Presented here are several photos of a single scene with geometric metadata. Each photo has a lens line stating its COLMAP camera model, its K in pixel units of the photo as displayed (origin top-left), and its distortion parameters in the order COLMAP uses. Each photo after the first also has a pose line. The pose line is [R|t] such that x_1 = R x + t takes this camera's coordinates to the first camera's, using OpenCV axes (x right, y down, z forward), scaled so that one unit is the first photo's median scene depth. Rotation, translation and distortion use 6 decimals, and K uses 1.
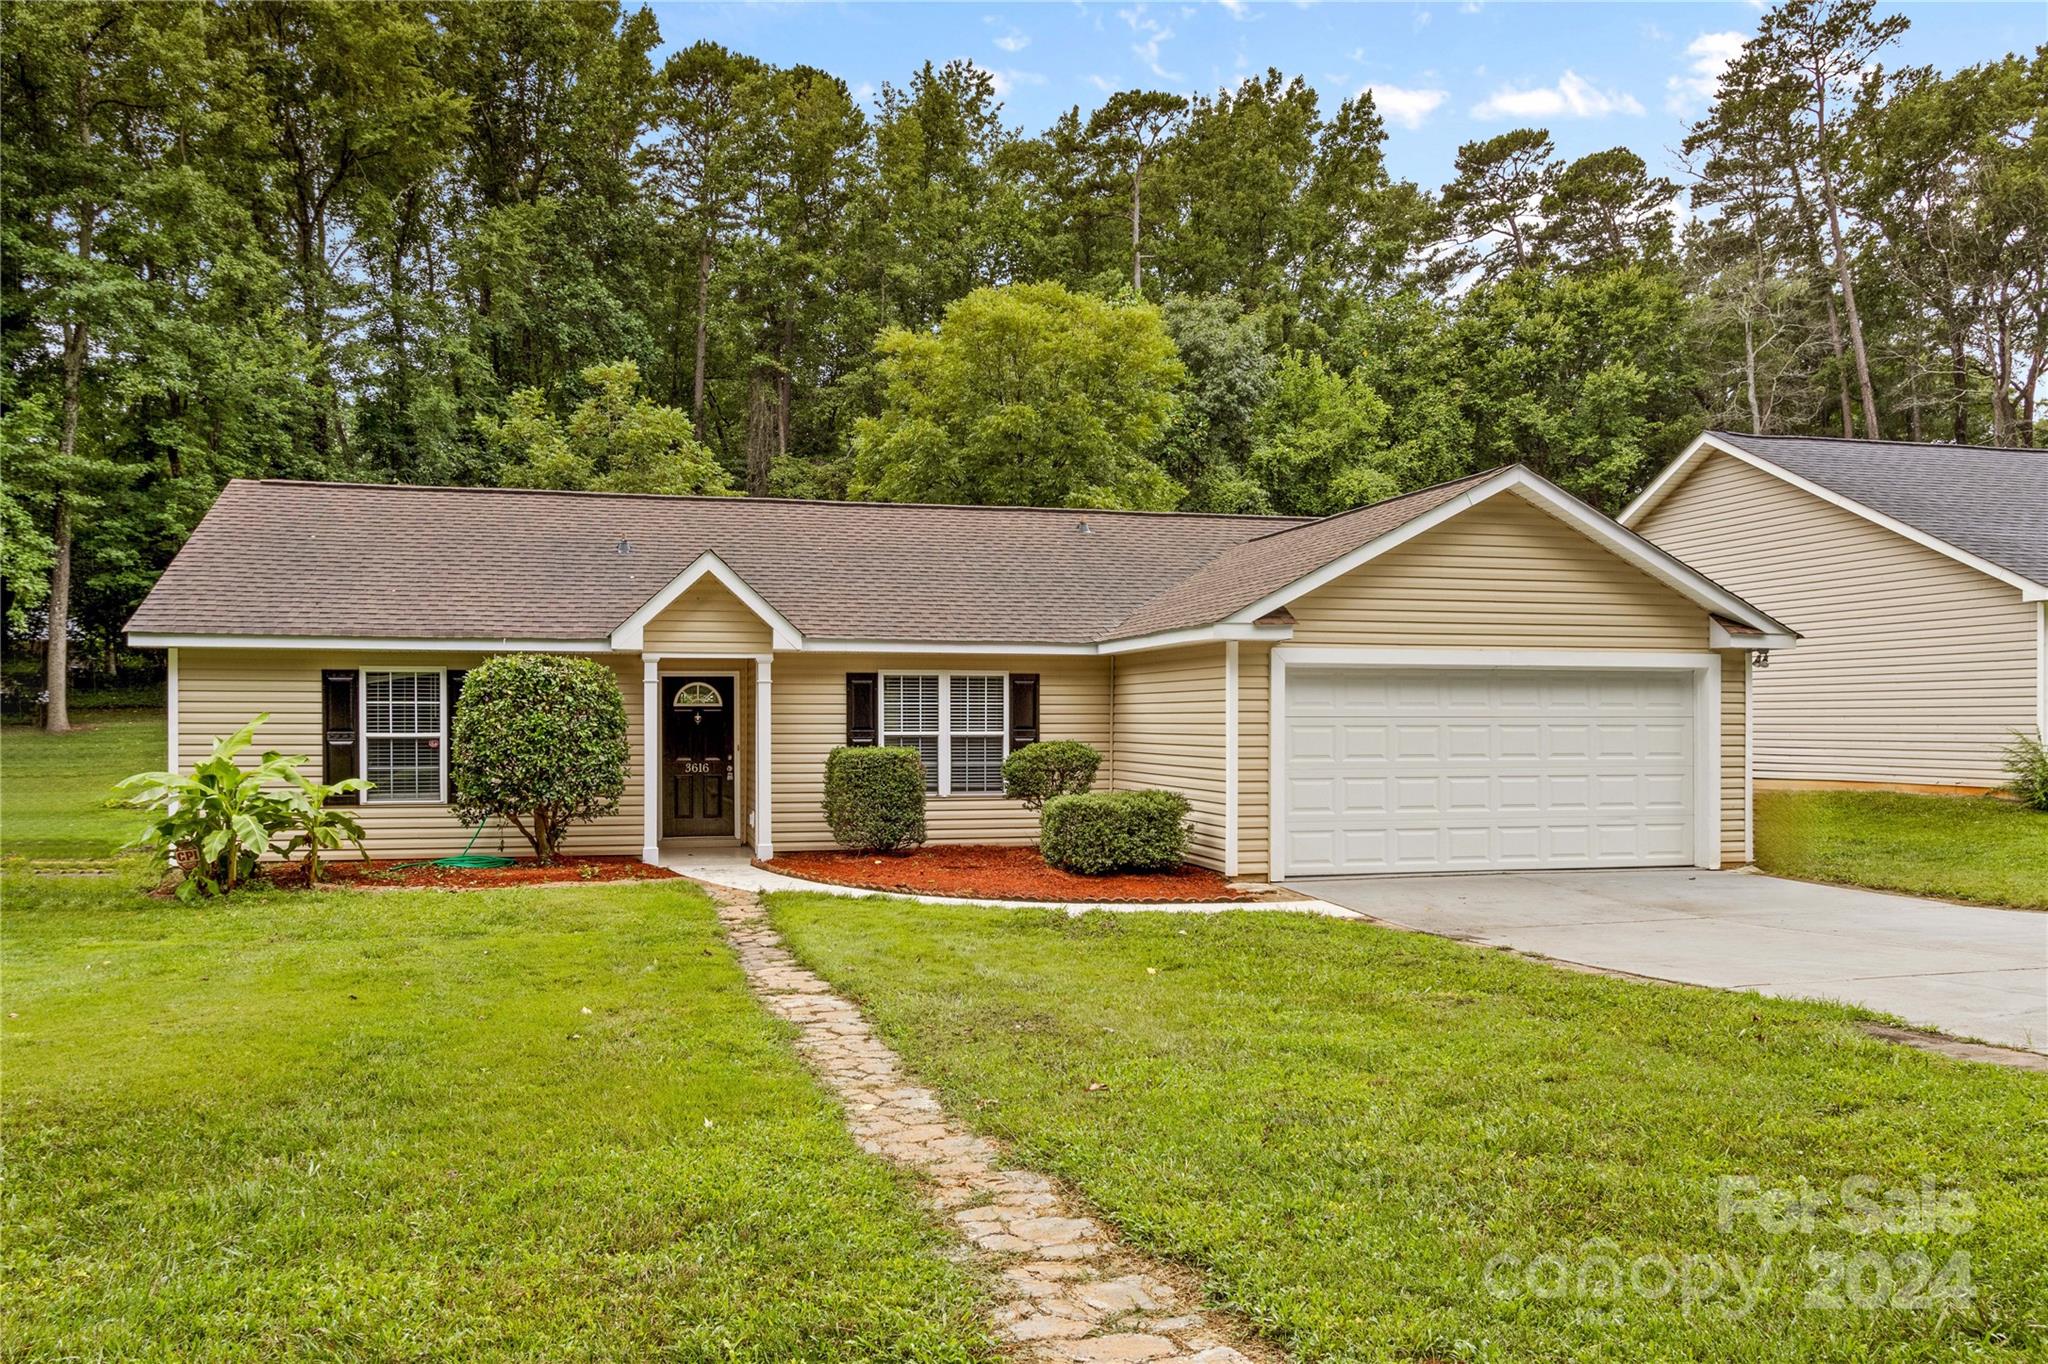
lens RADIAL K [[1465.1, 0, 1021.4], [0, 1465.1, 722.8], [0, 0, 1]] dist [0.007516, -0.005024]
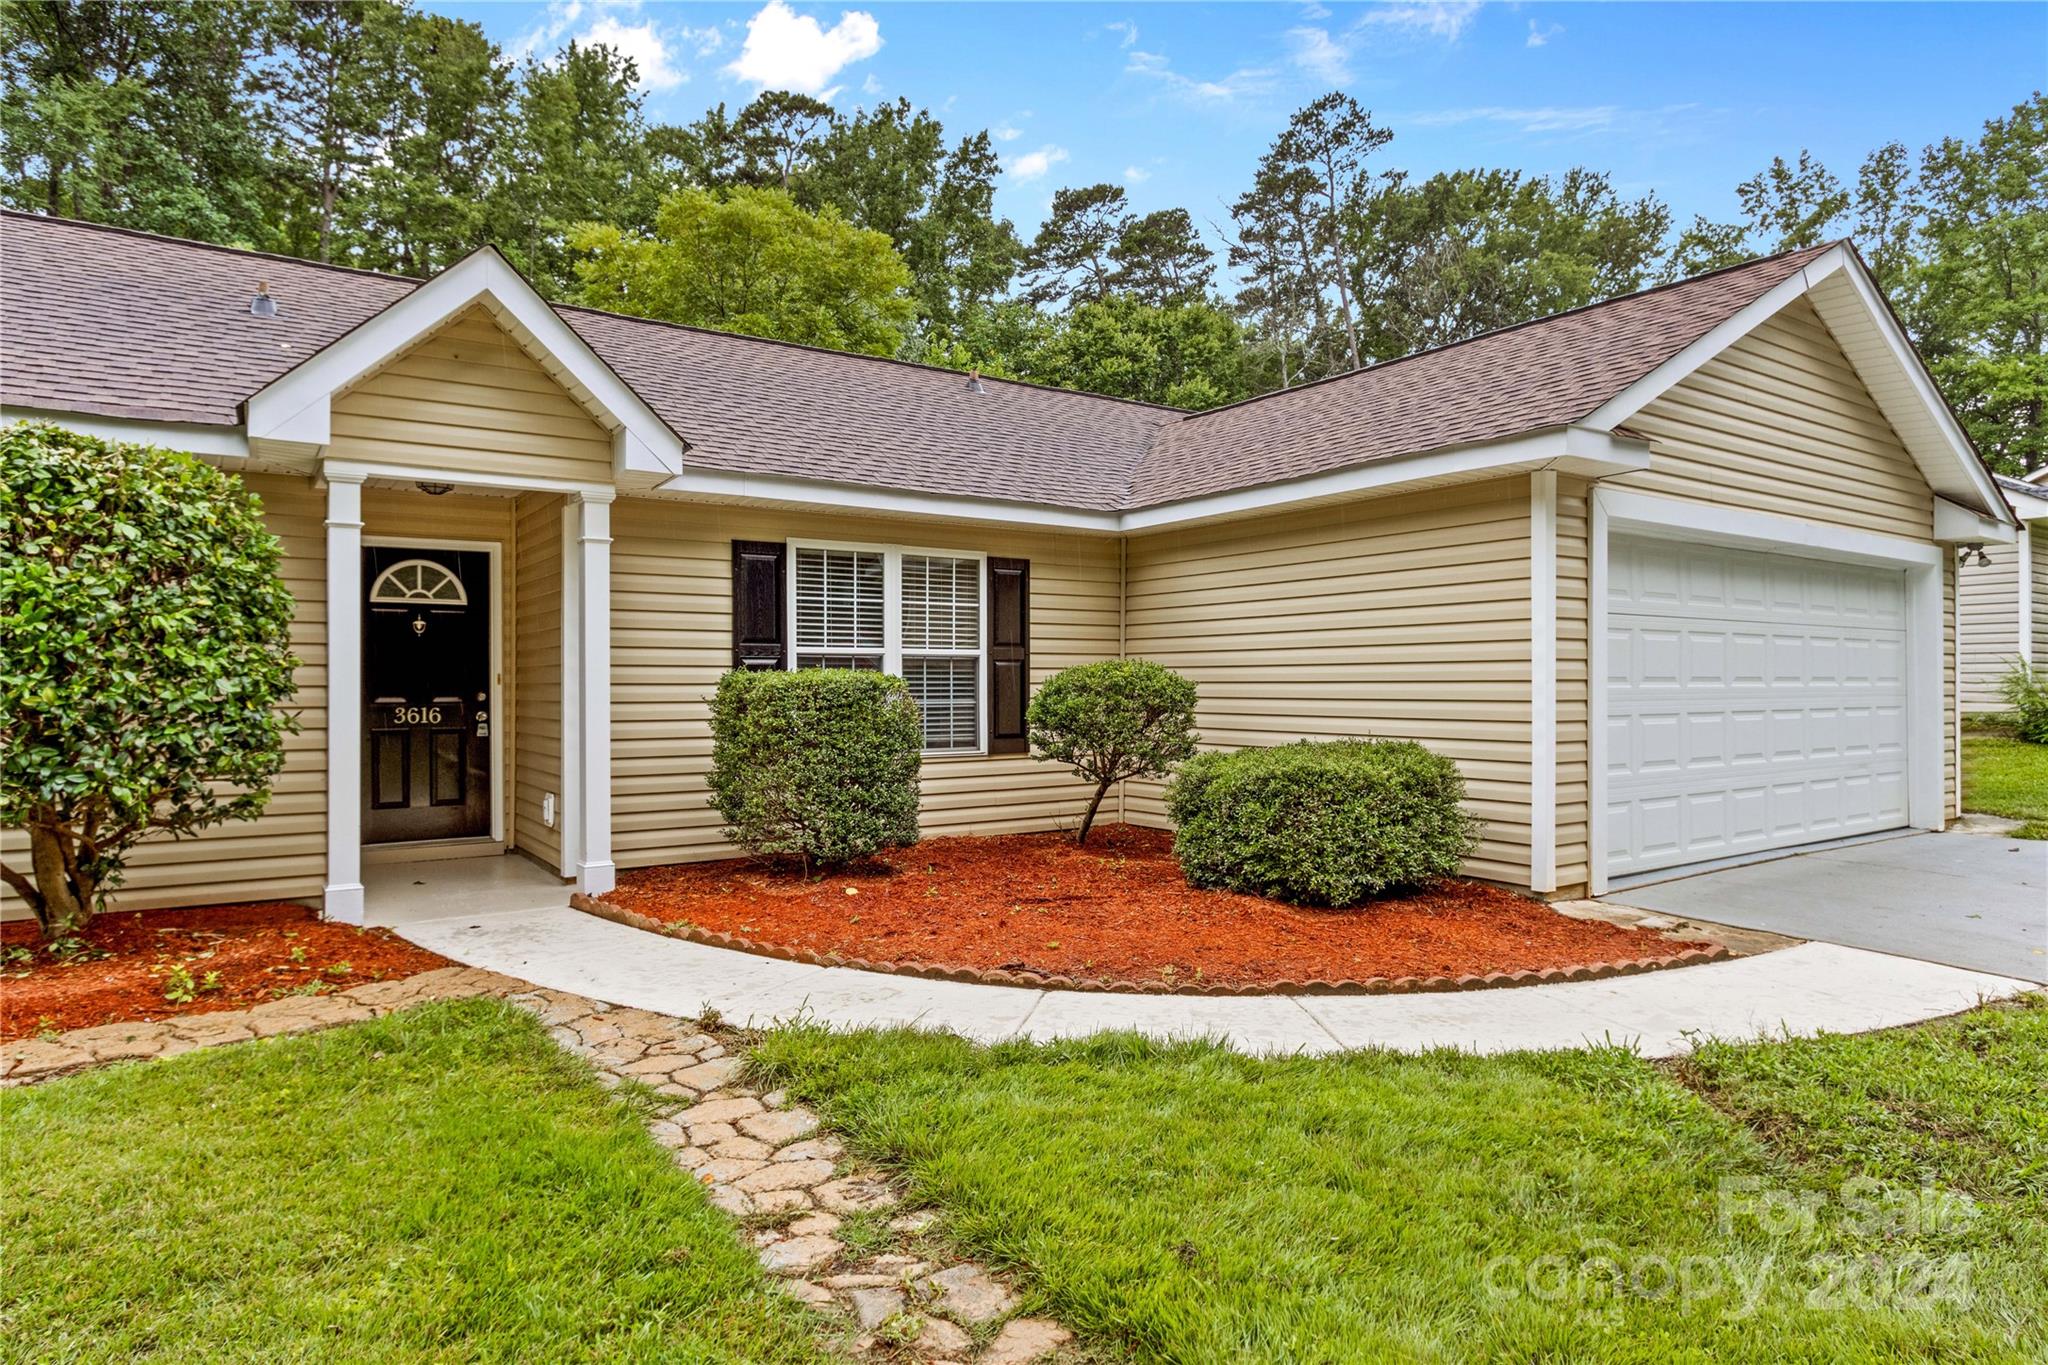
lens RADIAL K [[1169.7, 0, 1024.0], [0, 1169.7, 682.5], [0, 0, 1]] dist [-0.002446, -0.002032]
pose [[0.944299, -0.002032, 0.329082, -0.061420], [0.002896, 0.999994, -0.002136, 0.008119], [-0.329076, 0.002970, 0.944299, 0.208097]]
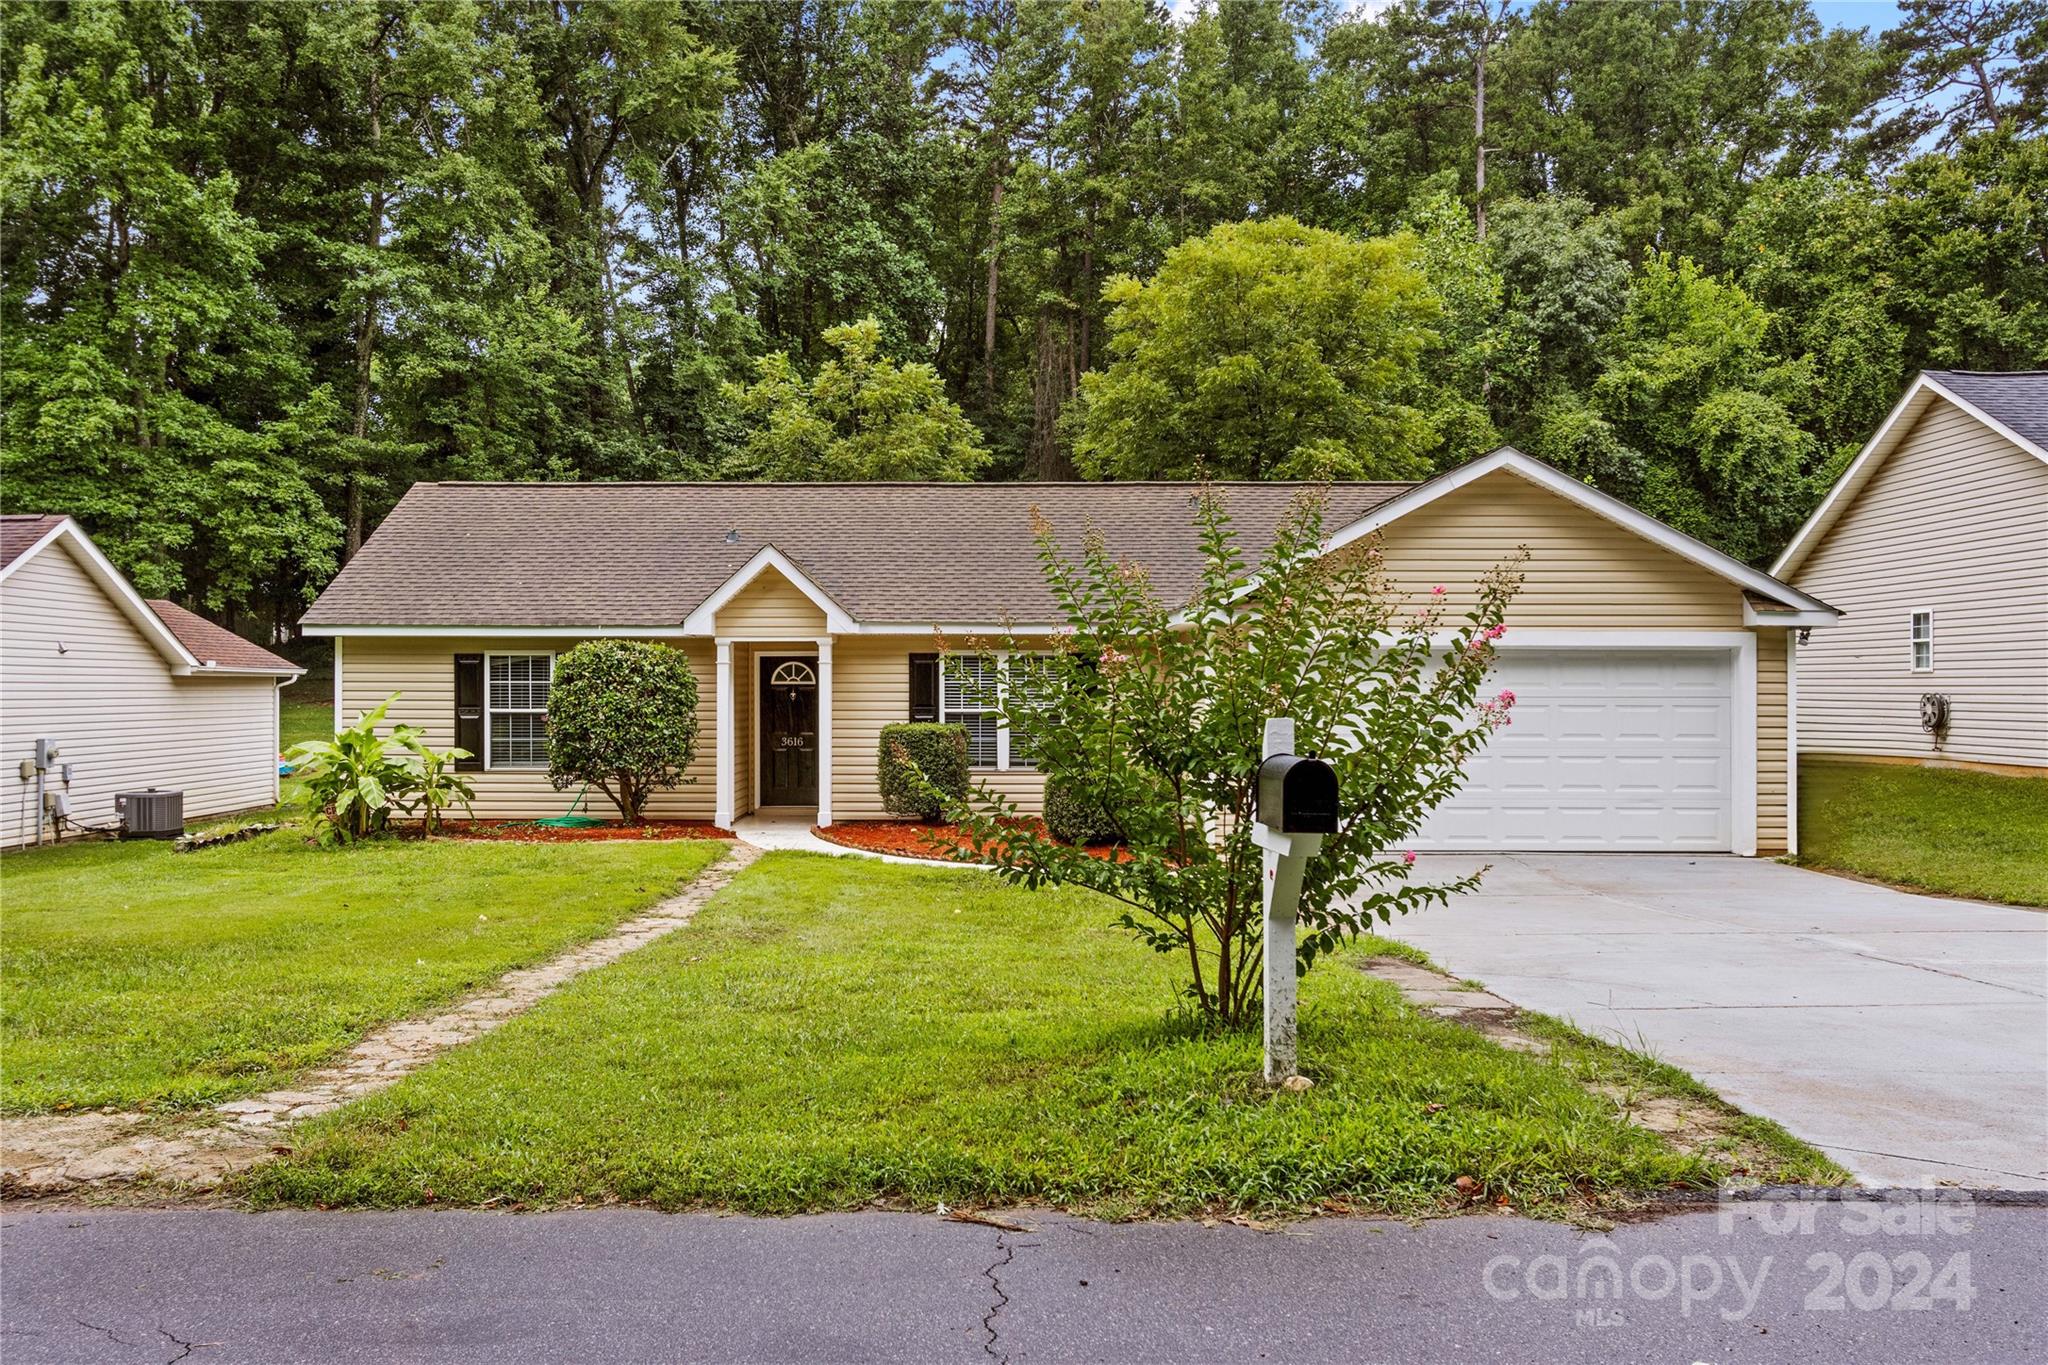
lens RADIAL K [[1735.3, 0, 1024.0], [0, 1735.3, 682.5], [0, 0, 1]] dist [0.005781, -0.000443]
pose [[0.970458, 0.000140, -0.241270, 0.101285], [-0.001389, 0.999987, -0.005005, -0.002601], [0.241266, 0.005193, 0.970445, -0.077139]]
